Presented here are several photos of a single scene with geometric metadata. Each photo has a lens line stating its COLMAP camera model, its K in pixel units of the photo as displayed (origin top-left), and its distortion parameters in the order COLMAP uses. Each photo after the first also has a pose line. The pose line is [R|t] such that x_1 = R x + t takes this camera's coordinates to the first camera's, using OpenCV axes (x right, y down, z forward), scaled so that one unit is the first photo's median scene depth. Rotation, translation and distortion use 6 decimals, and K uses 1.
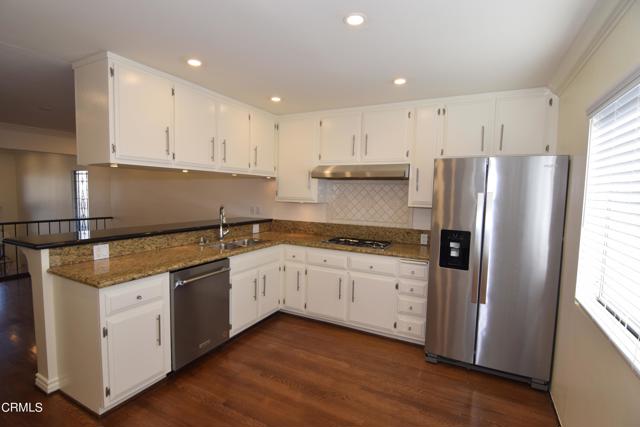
lens RADIAL K [[311.2, 0, 318.6], [0, 311.2, 215.5], [0, 0, 1]] dist [-0.001079, -0.011783]
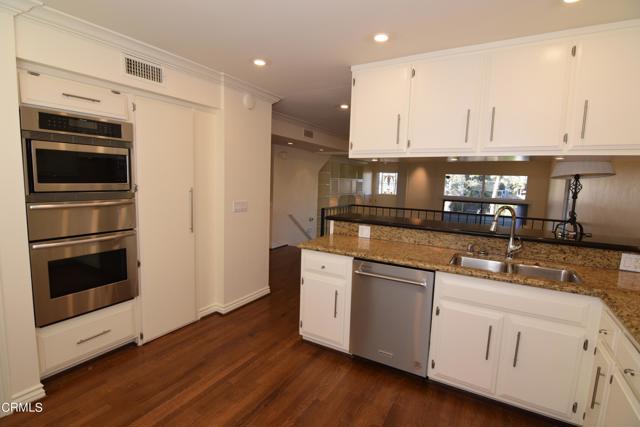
lens RADIAL K [[311.2, 0, 318.6], [0, 311.2, 215.5], [0, 0, 1]] dist [-0.001079, -0.011783]
pose [[-0.058108, 0.089590, -0.994282, 0.604605], [-0.108414, 0.989508, 0.095495, -0.049840], [0.992406, 0.113343, -0.047785, 0.998984]]
